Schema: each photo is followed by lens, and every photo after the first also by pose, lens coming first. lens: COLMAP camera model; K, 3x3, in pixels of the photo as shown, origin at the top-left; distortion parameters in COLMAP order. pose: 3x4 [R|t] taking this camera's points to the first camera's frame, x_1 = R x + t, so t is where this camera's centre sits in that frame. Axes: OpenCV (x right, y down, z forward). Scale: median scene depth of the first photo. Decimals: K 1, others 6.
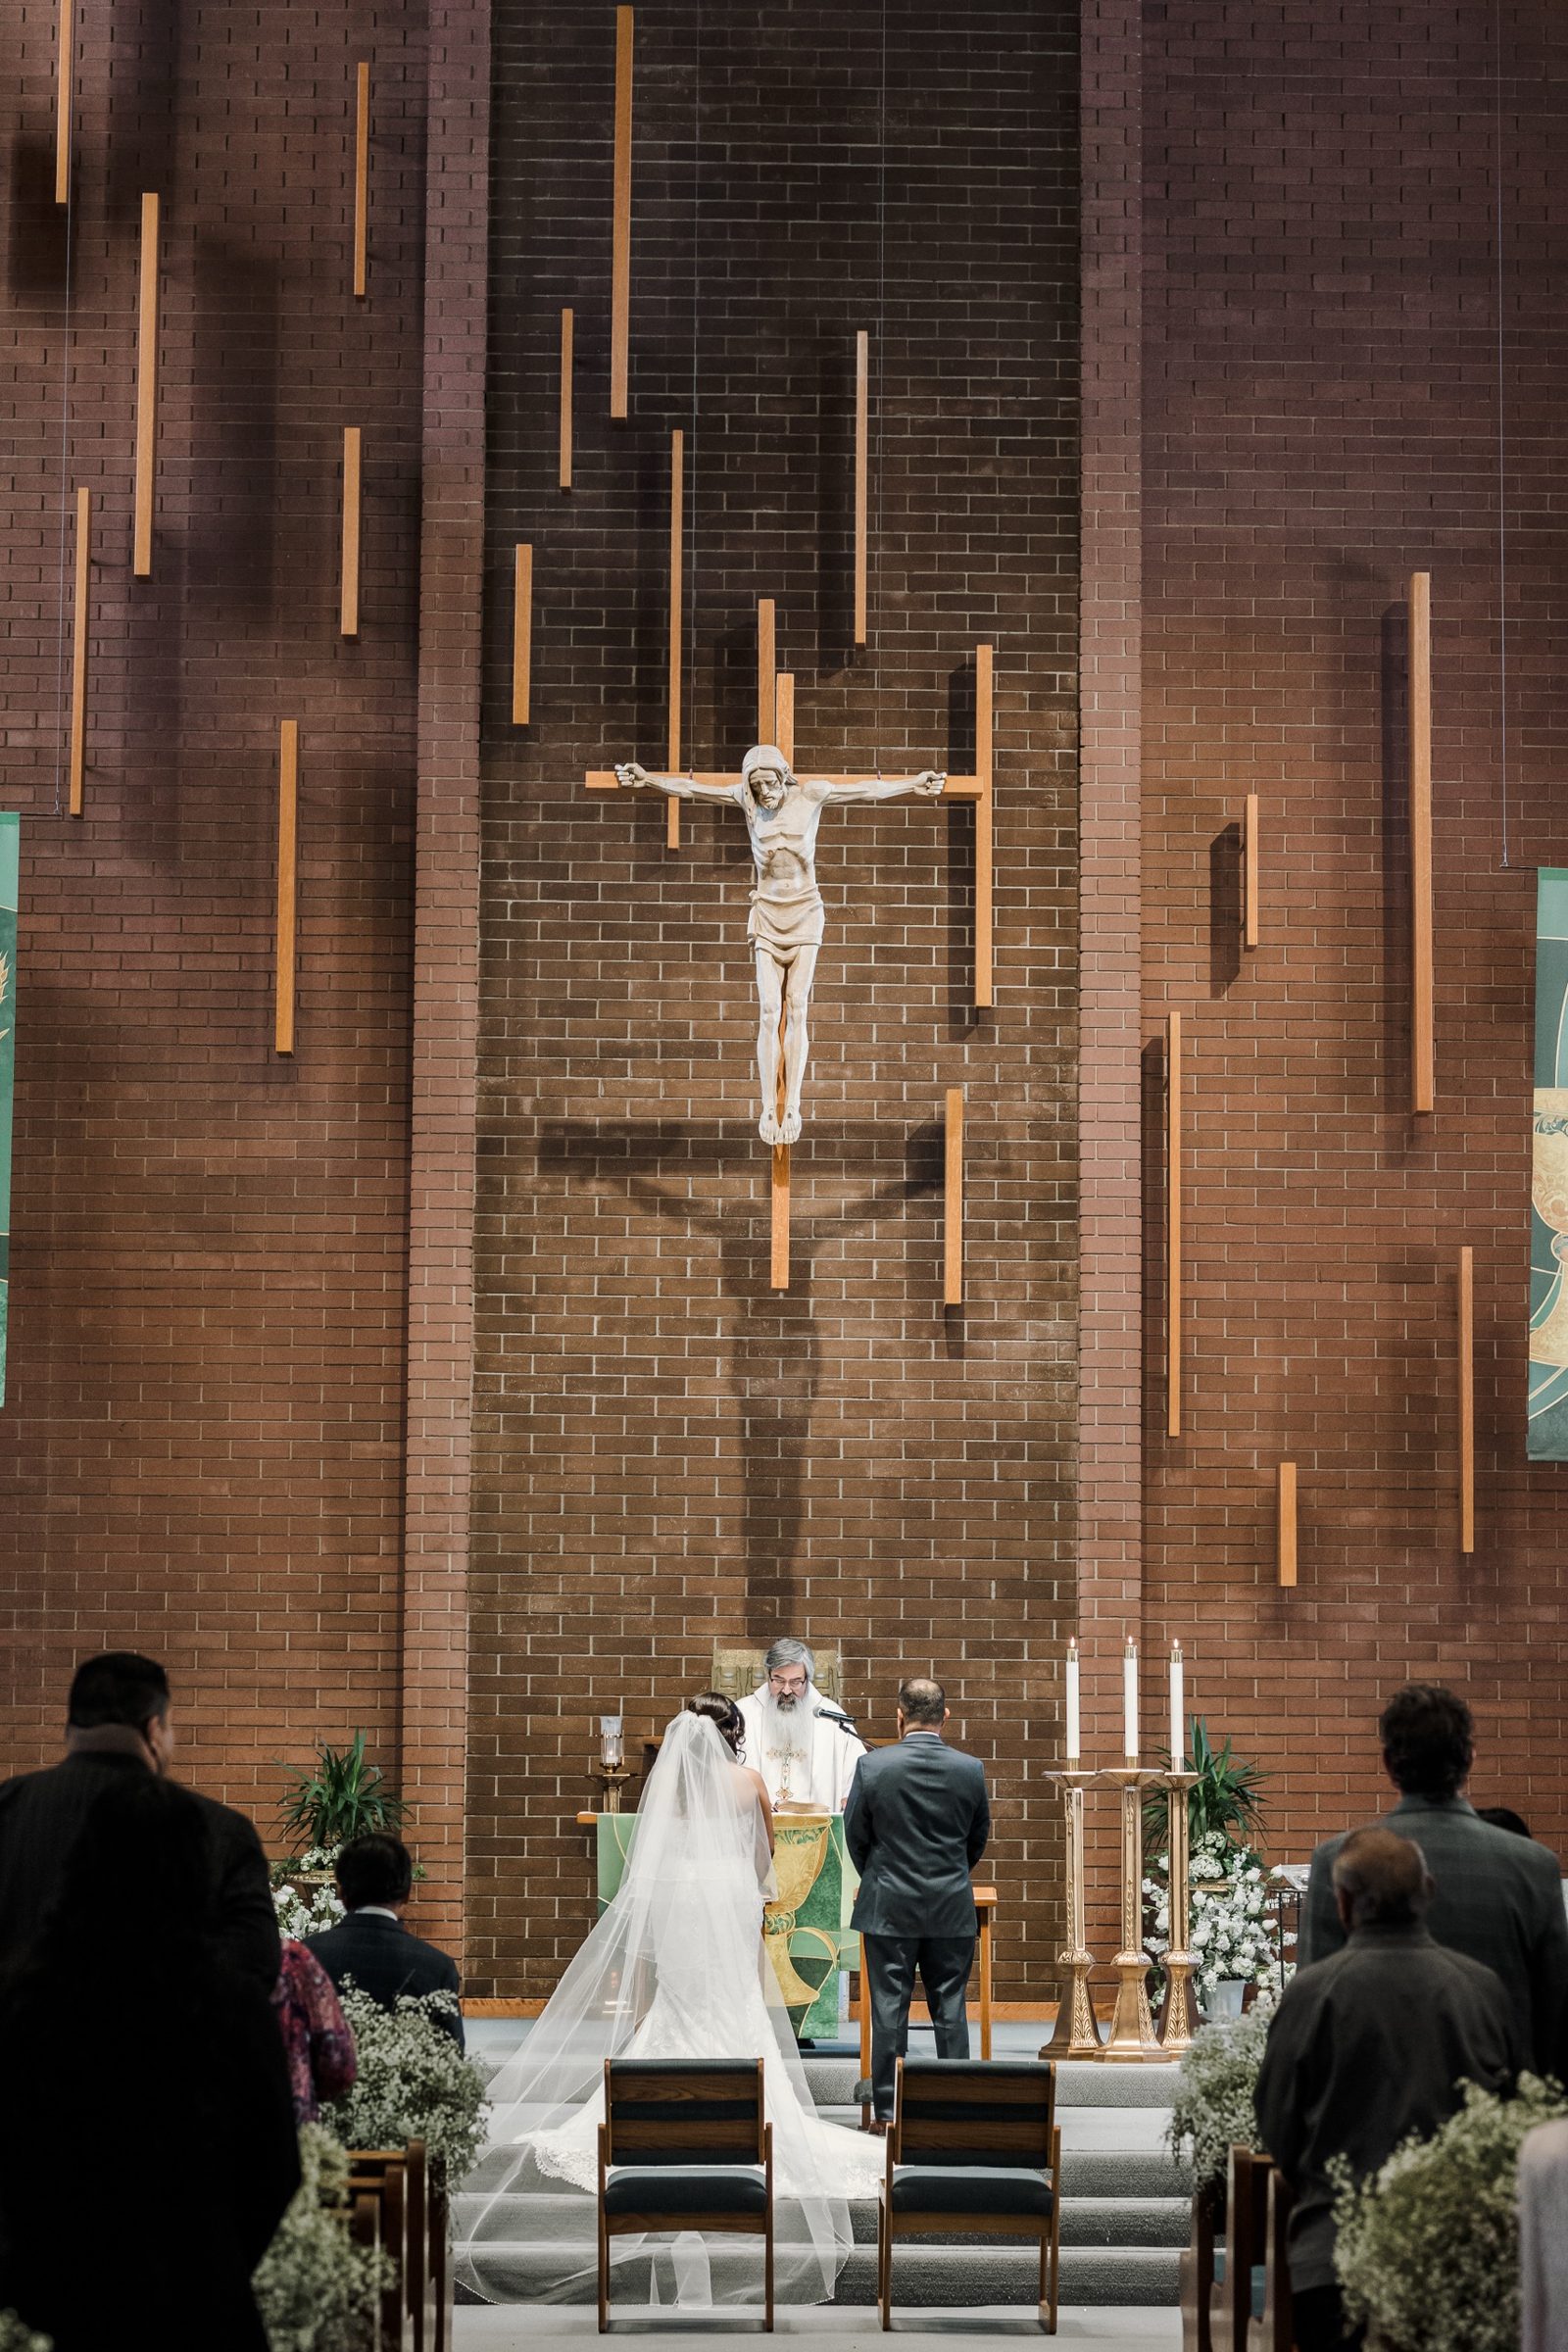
lens RADIAL K [[5532.9, 0, 784.0], [0, 5532.9, 1176.0], [0, 0, 1]] dist [0.013471, 0.054369]
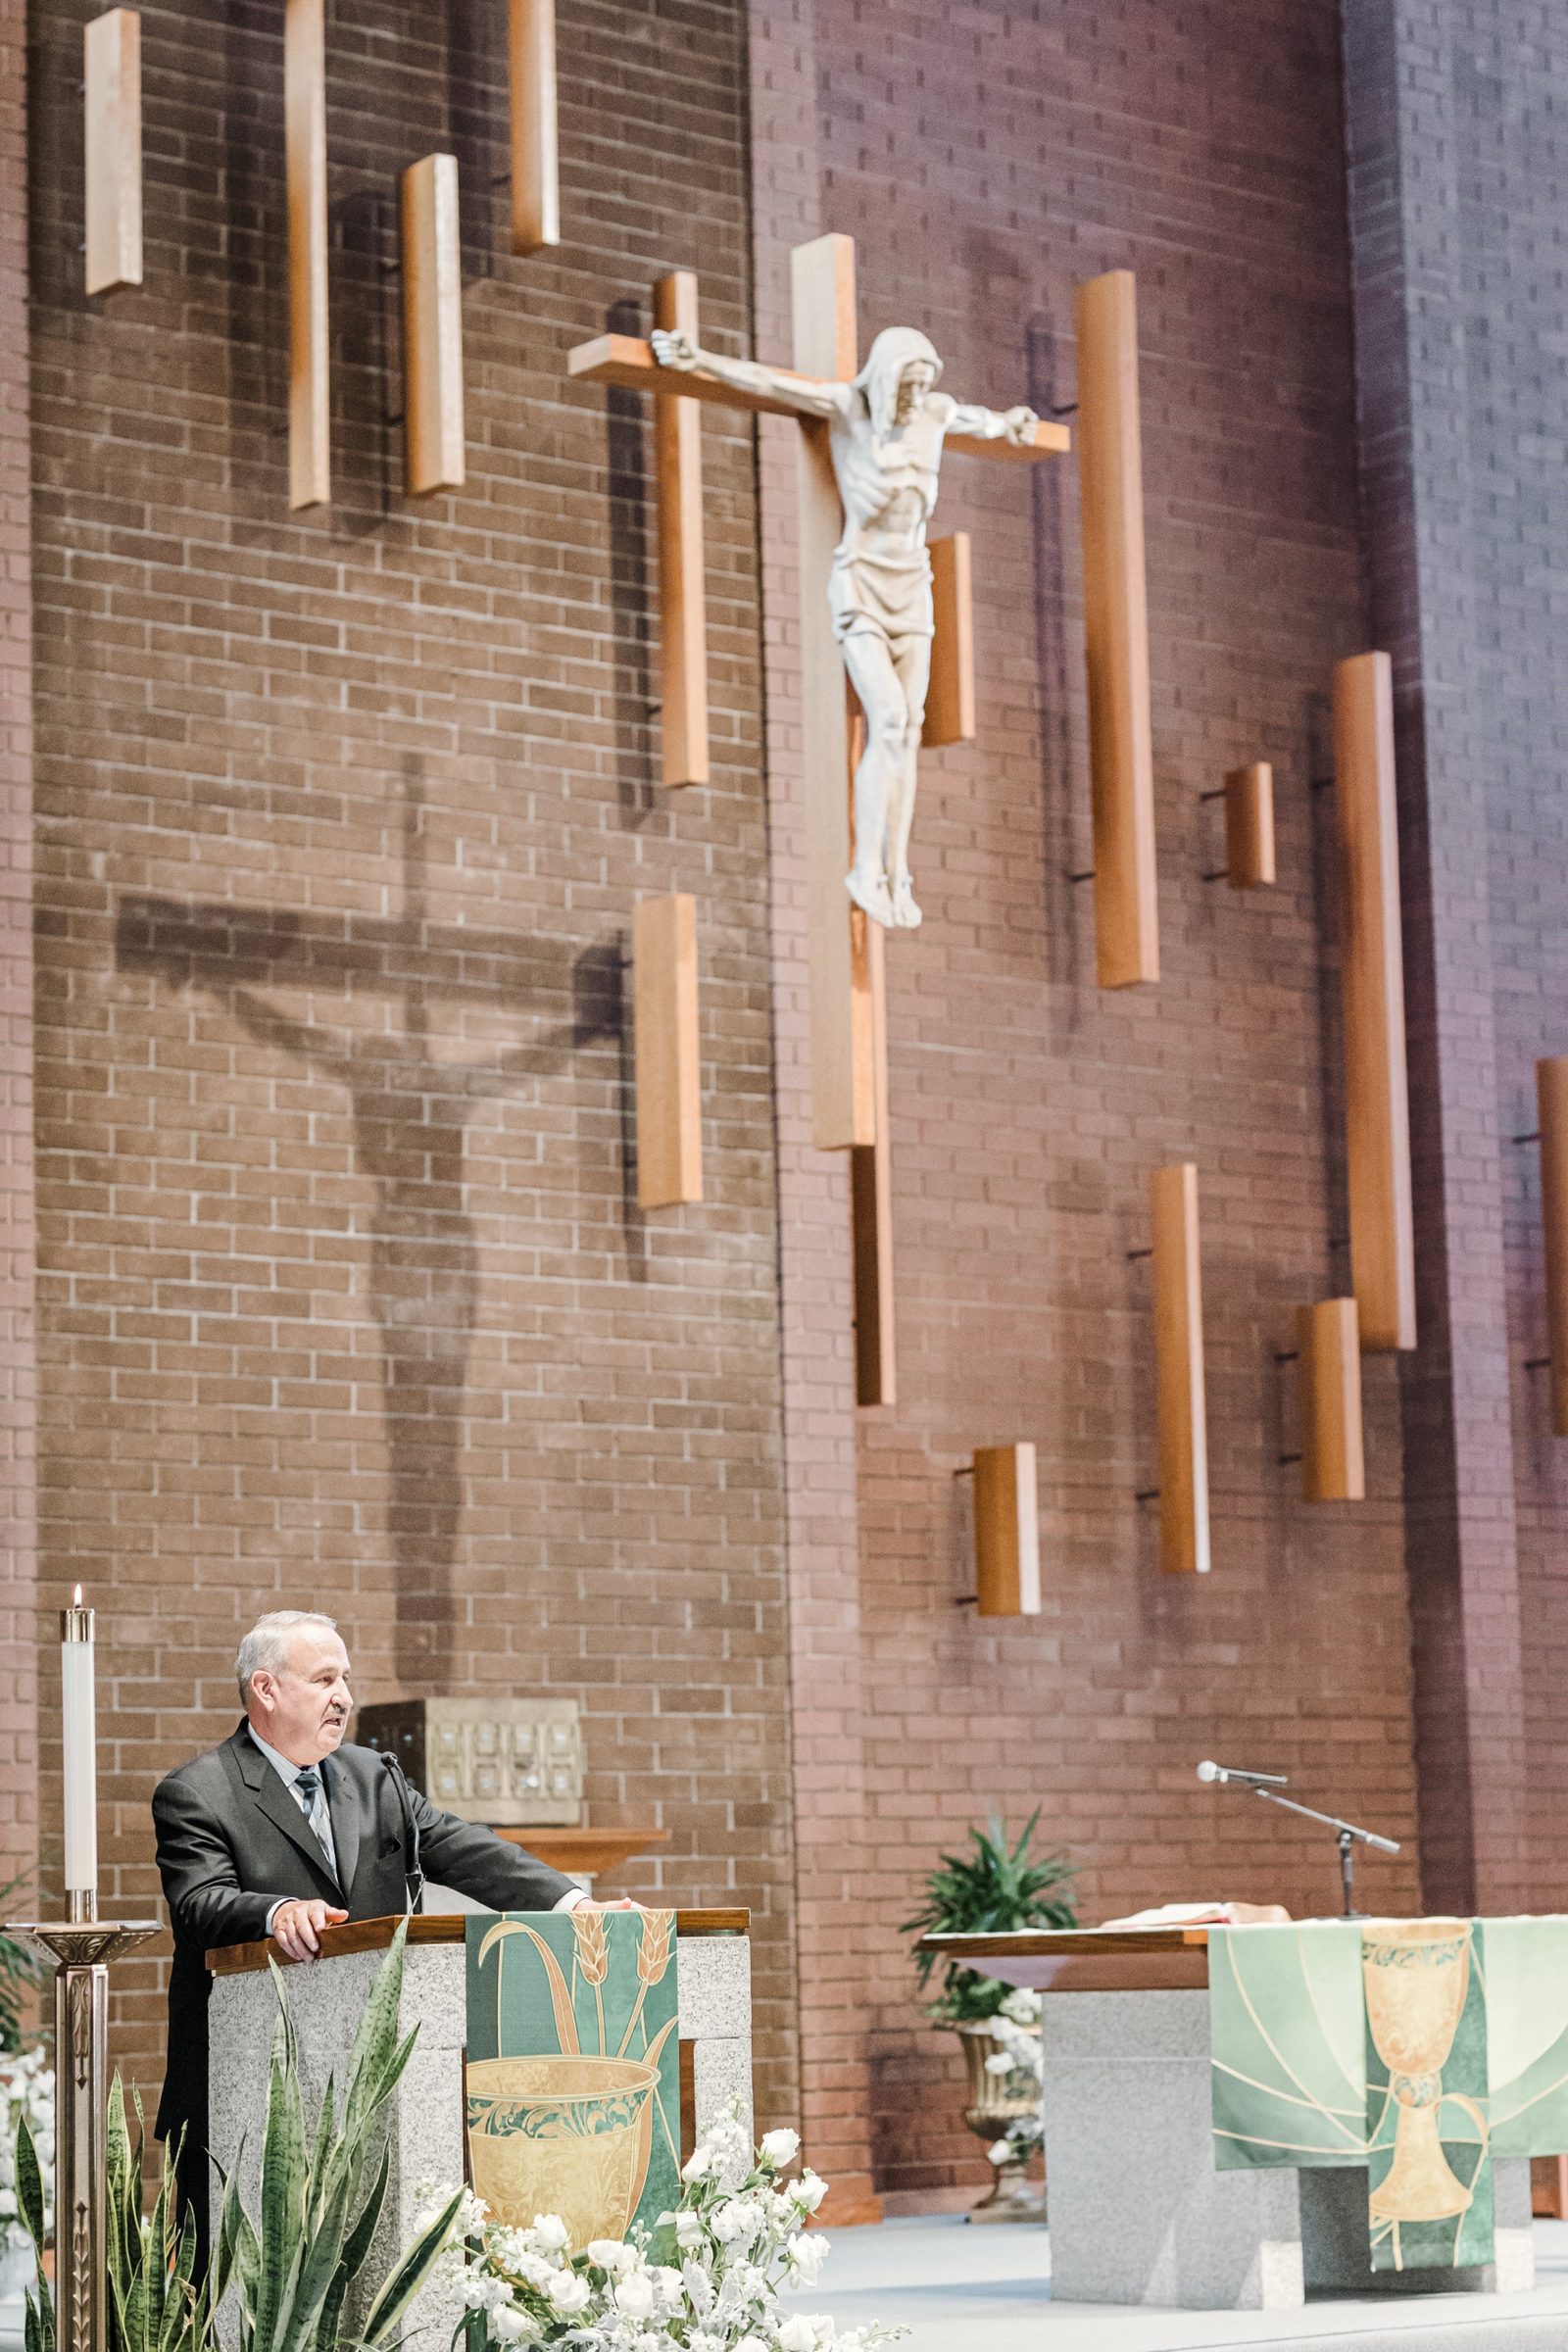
lens RADIAL K [[5532.9, 0, 784.0], [0, 5532.9, 1176.0], [0, 0, 1]] dist [0.013471, 0.054369]
pose [[0.790941, 0.056522, 0.609276, -0.377818], [-0.039205, 0.998360, -0.041723, 0.047782], [-0.610635, 0.009114, 0.791859, 0.436360]]
